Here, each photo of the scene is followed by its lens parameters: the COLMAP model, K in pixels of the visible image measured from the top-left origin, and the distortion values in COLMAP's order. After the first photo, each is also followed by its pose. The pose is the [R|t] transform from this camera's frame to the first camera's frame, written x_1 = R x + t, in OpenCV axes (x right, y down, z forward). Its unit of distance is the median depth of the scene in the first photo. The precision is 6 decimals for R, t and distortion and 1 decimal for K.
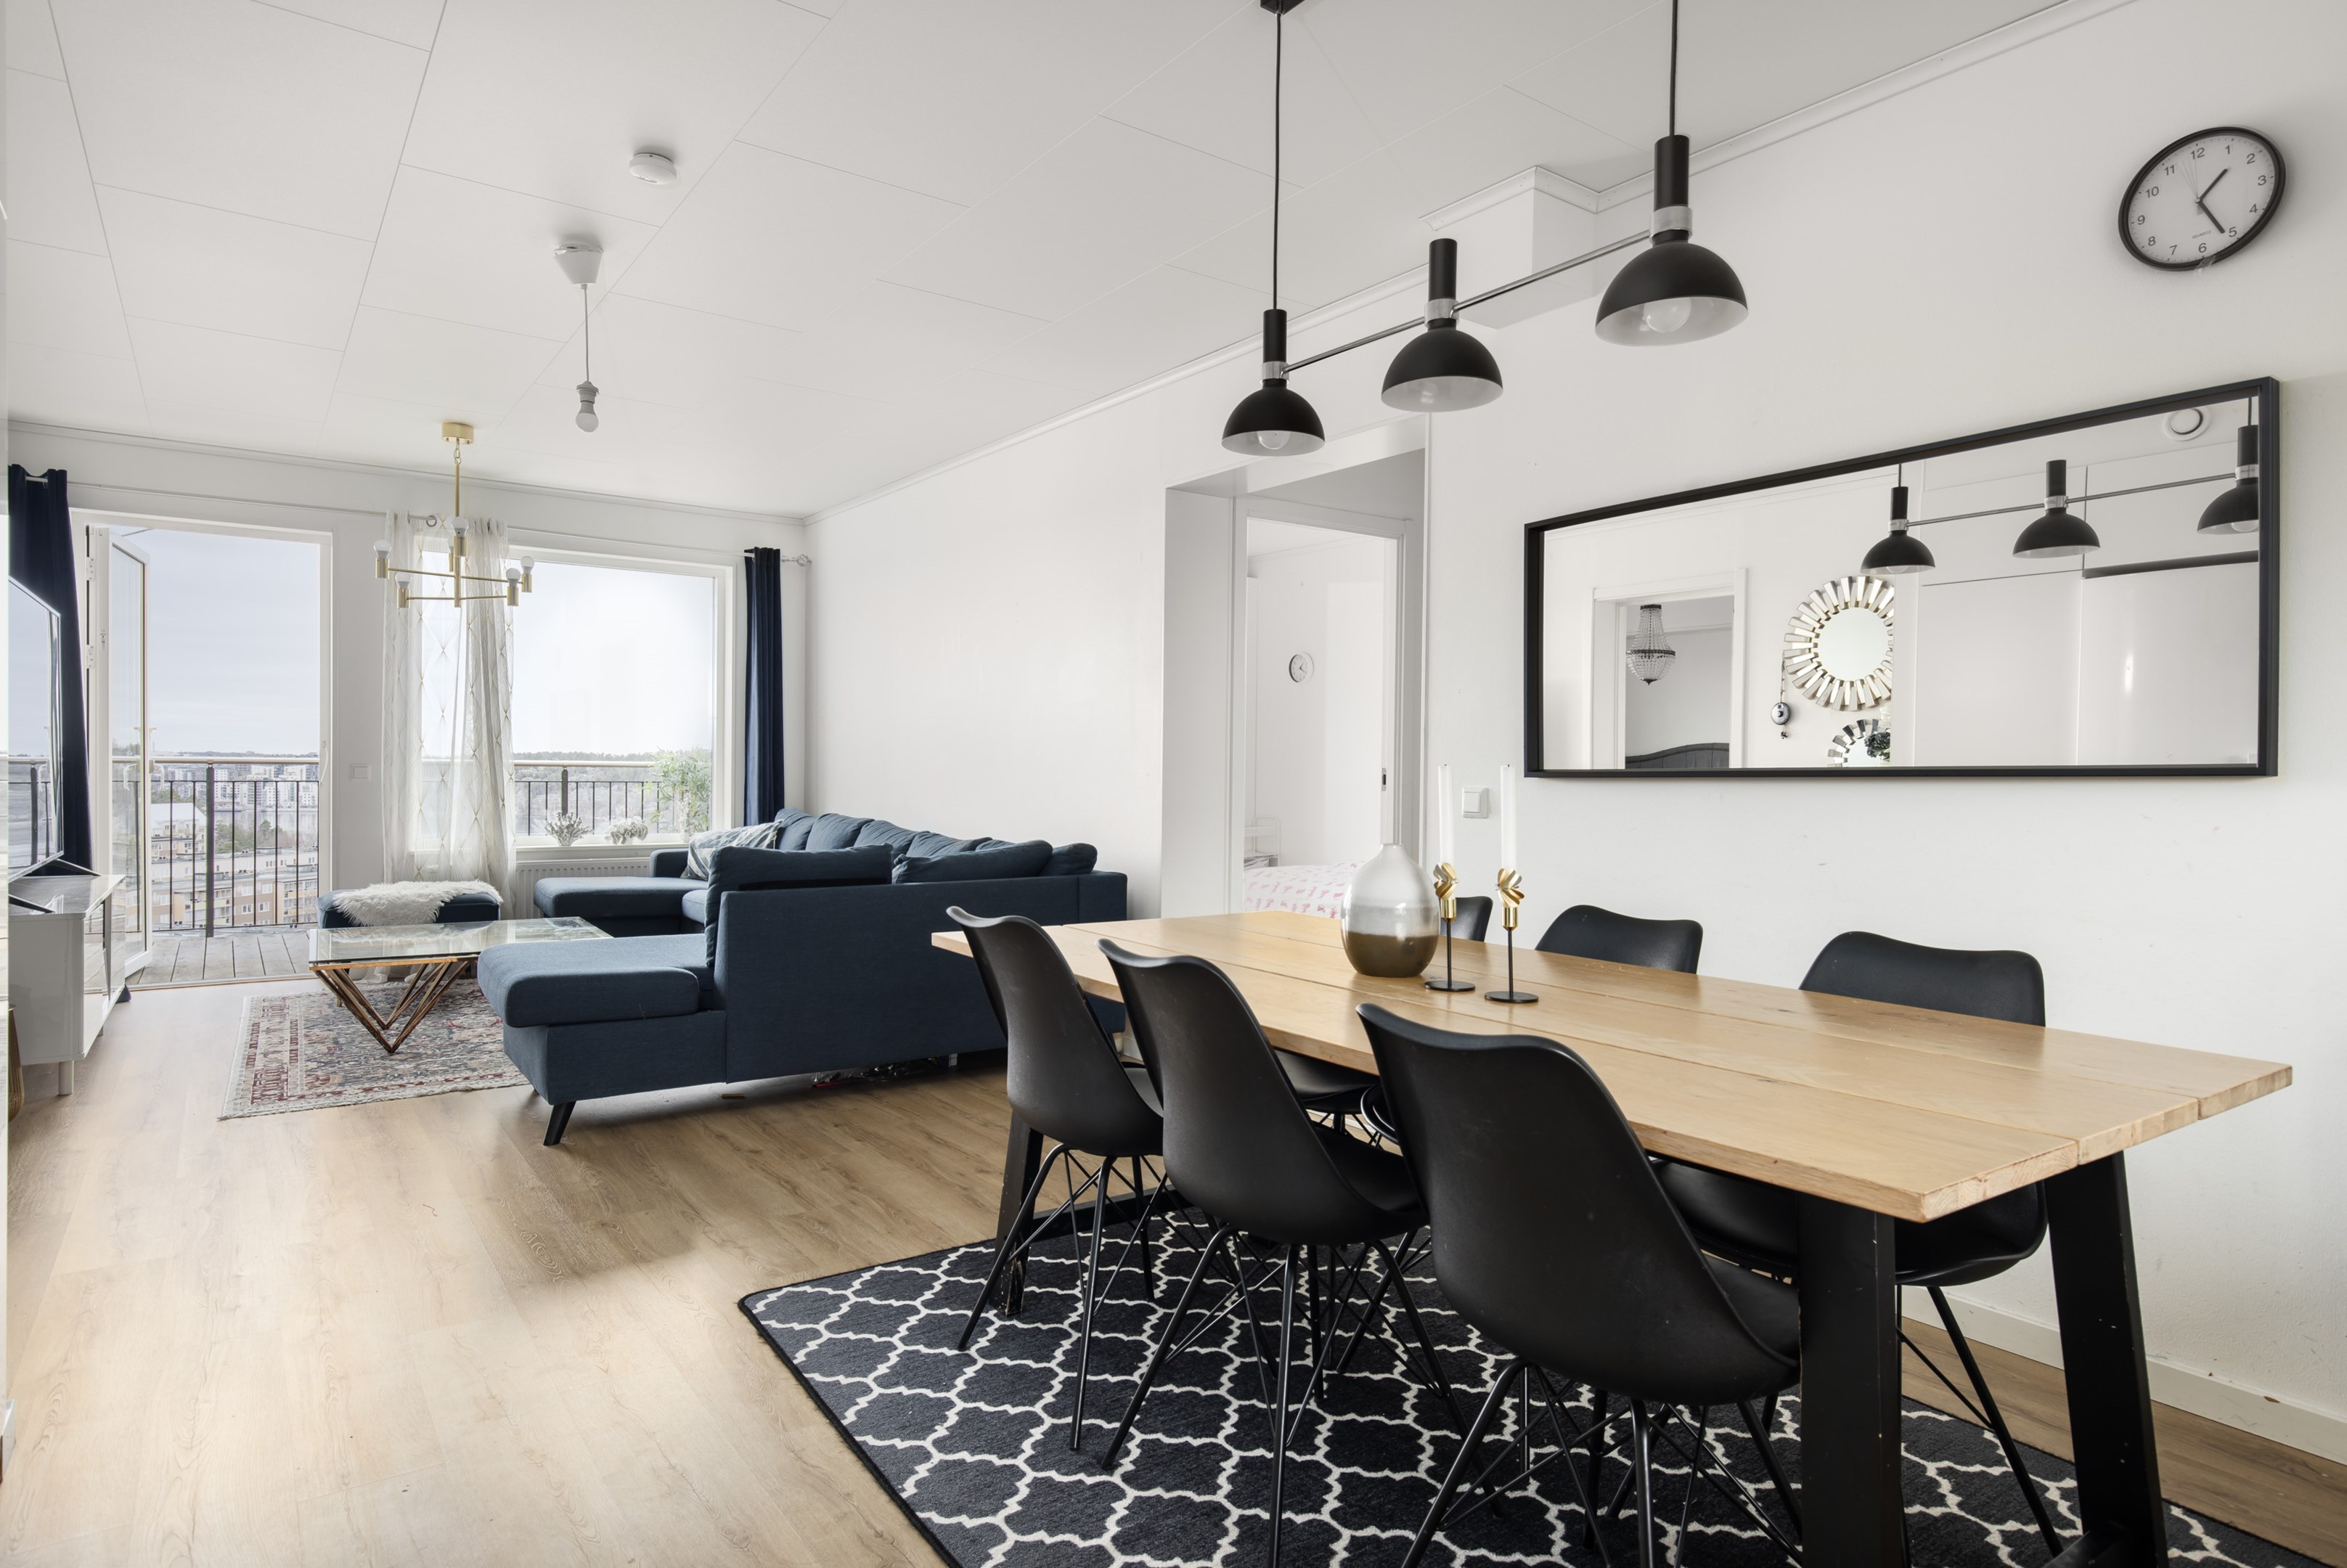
lens RADIAL K [[1346.8, 0, 1205.2], [0, 1346.8, 780.6], [0, 0, 1]] dist [0.001505, -0.000813]
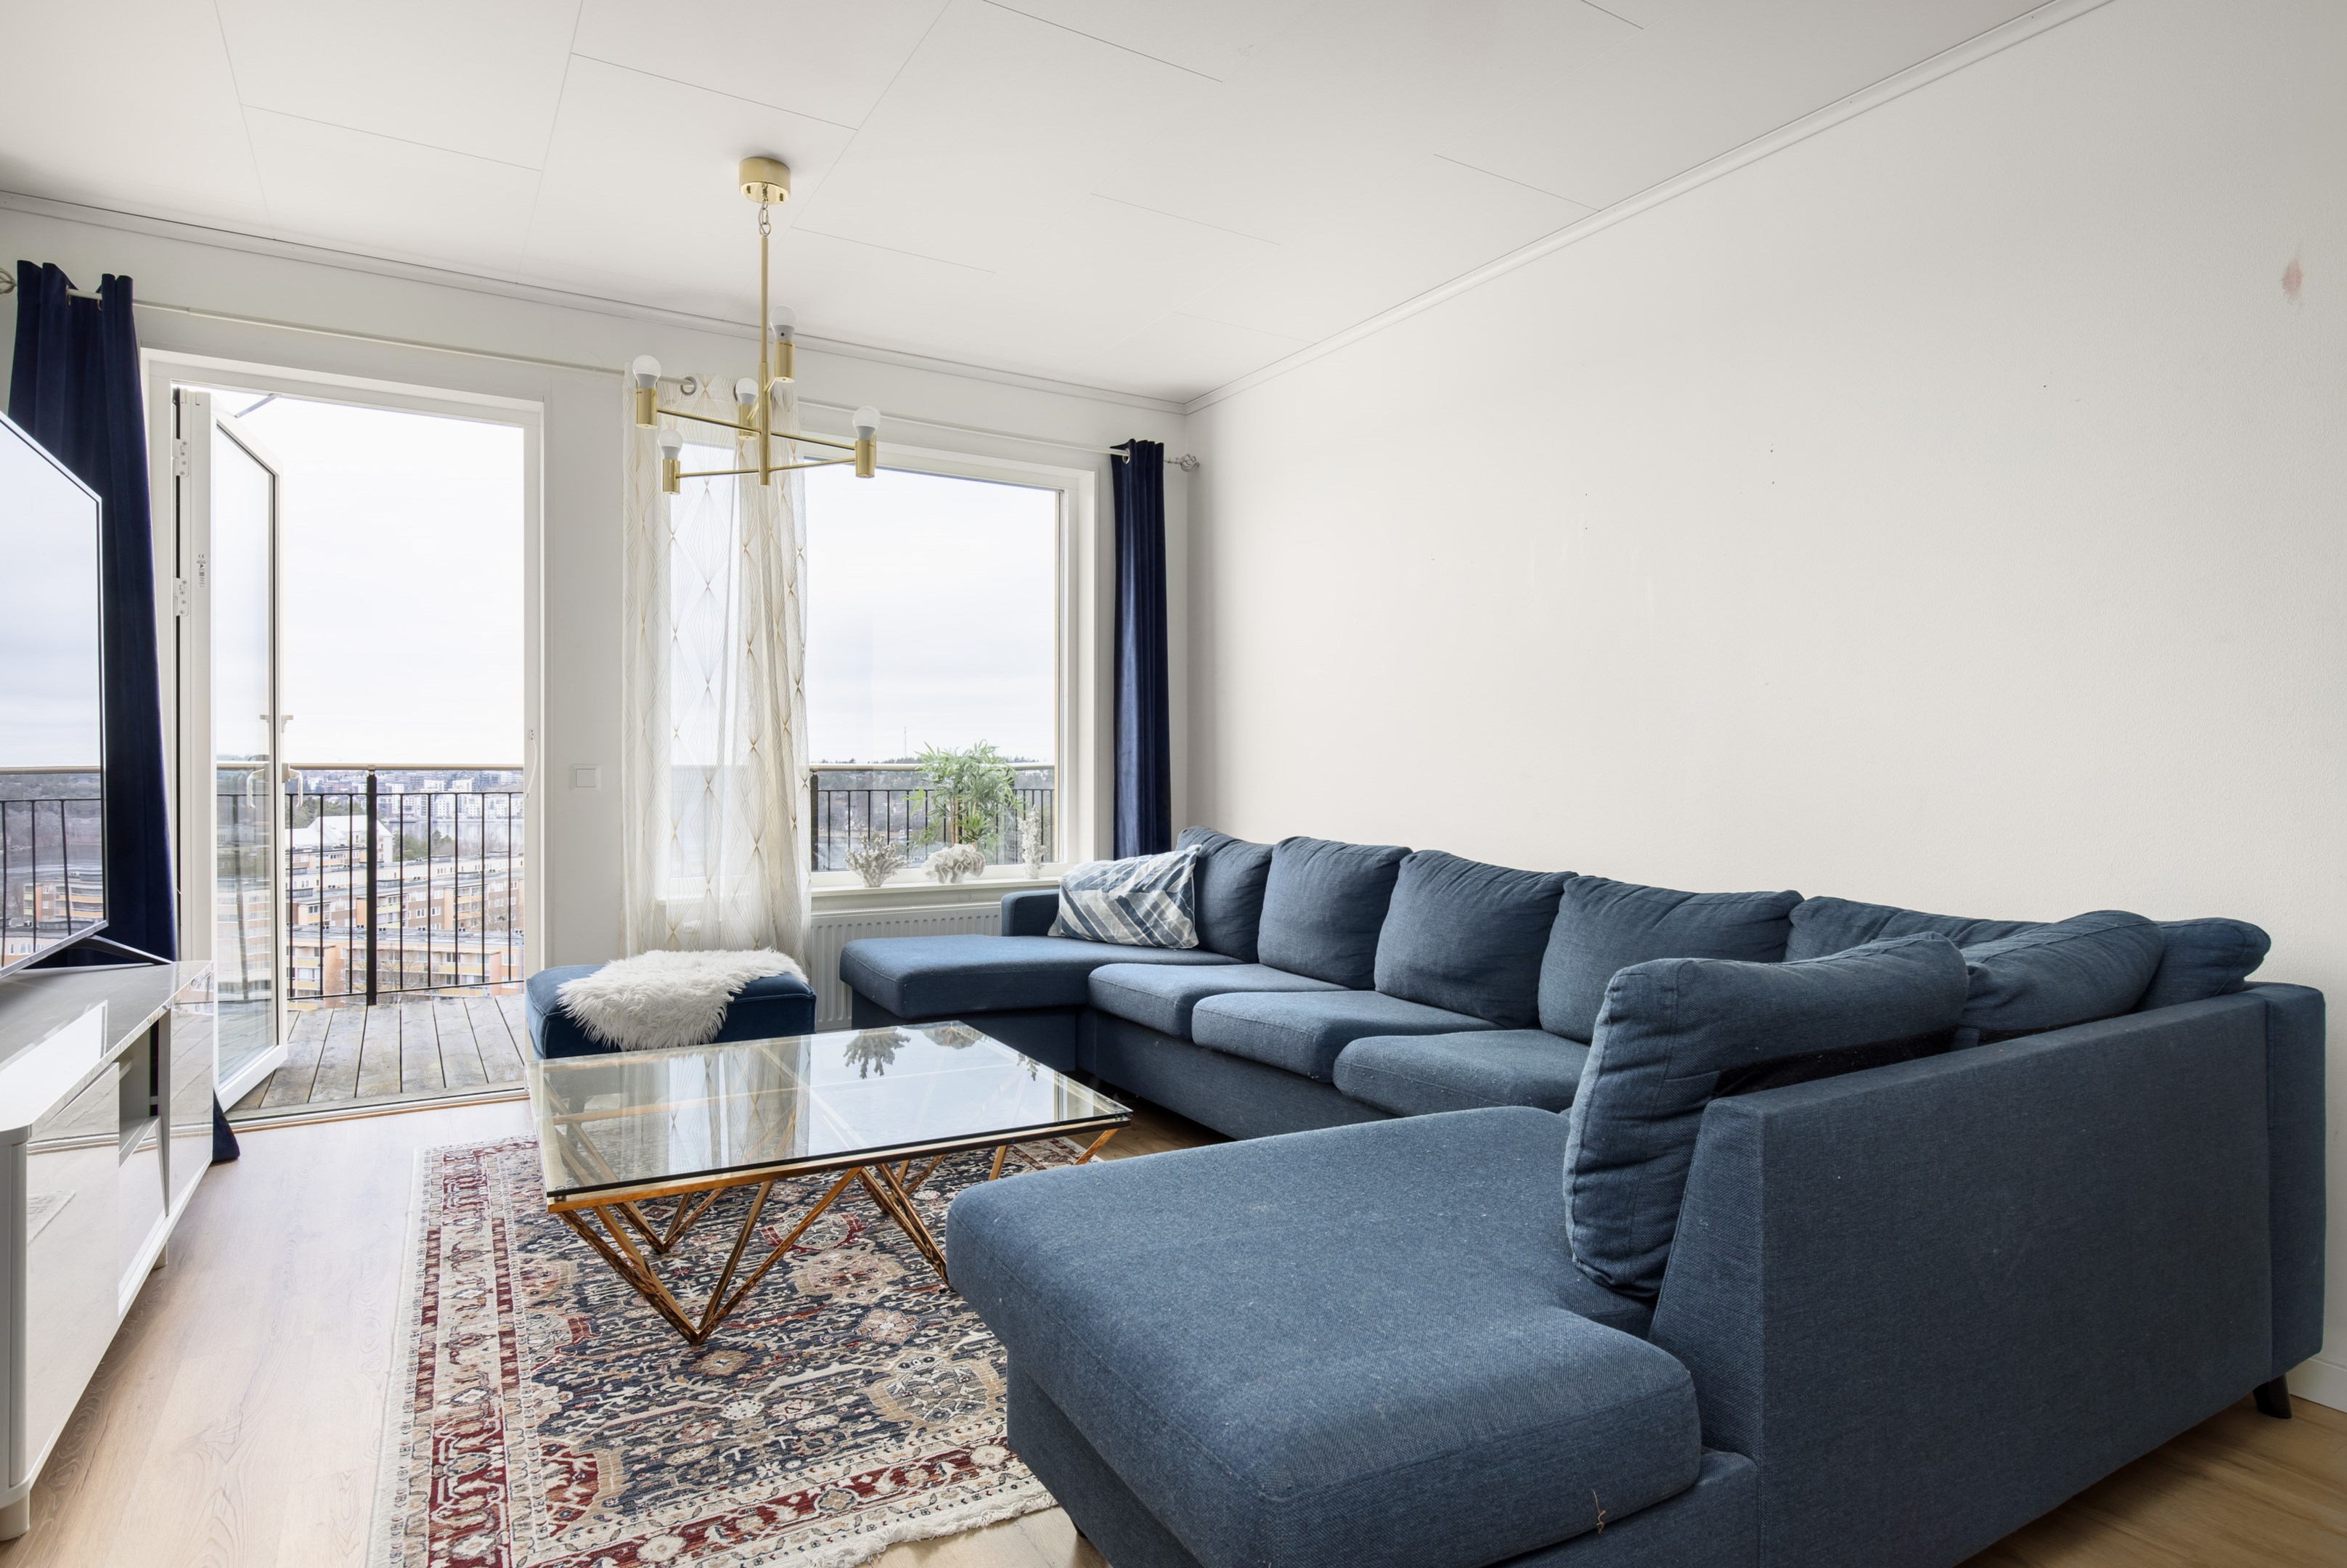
lens RADIAL K [[1270.0, 0, 1167.8], [0, 1270.0, 778.4], [0, 0, 1]] dist [0.004413, 0.000677]
pose [[0.996100, -0.009369, -0.087727, -0.290036], [0.008773, 0.999936, -0.007169, 0.000853], [0.087789, 0.006371, 0.996119, 0.410433]]
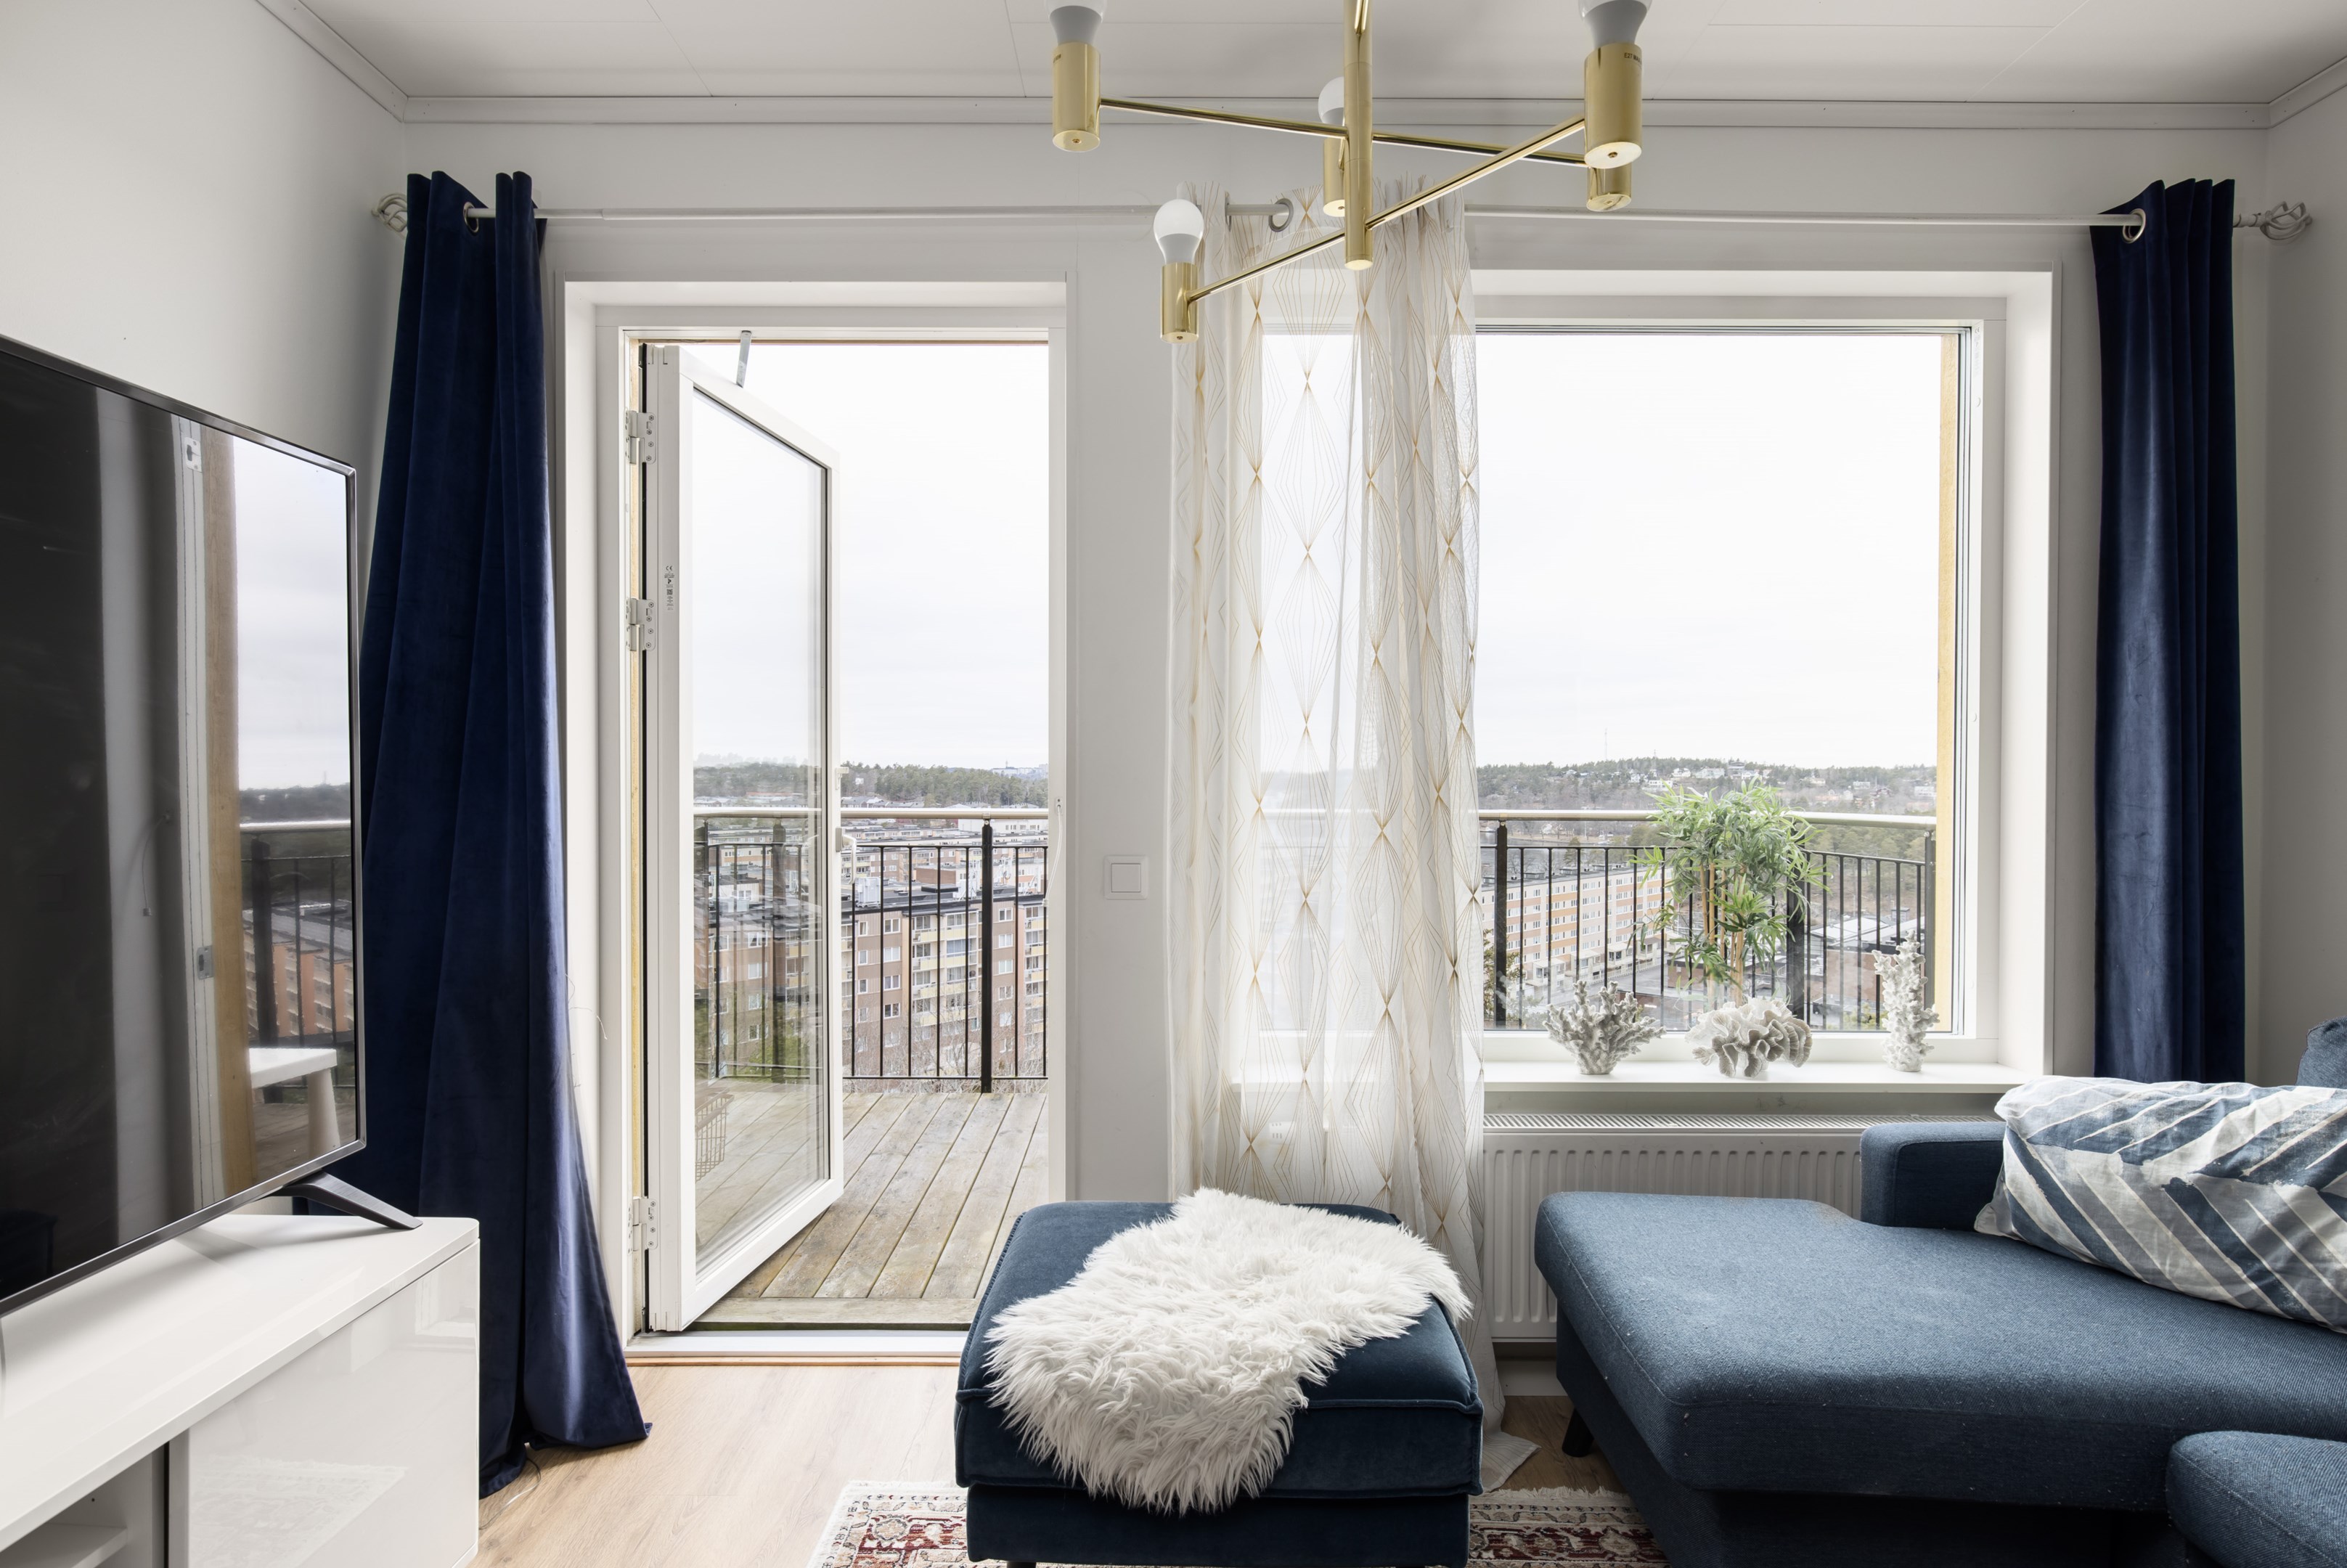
lens RADIAL K [[1219.1, 0, 1173.5], [0, 1219.1, 784.0], [0, 0, 1]] dist [0.000945, -0.001654]
pose [[0.808320, -0.002025, -0.588739, -0.391018], [-0.000288, 0.999993, -0.003835, -0.031442], [0.588743, 0.003270, 0.808314, 0.694797]]
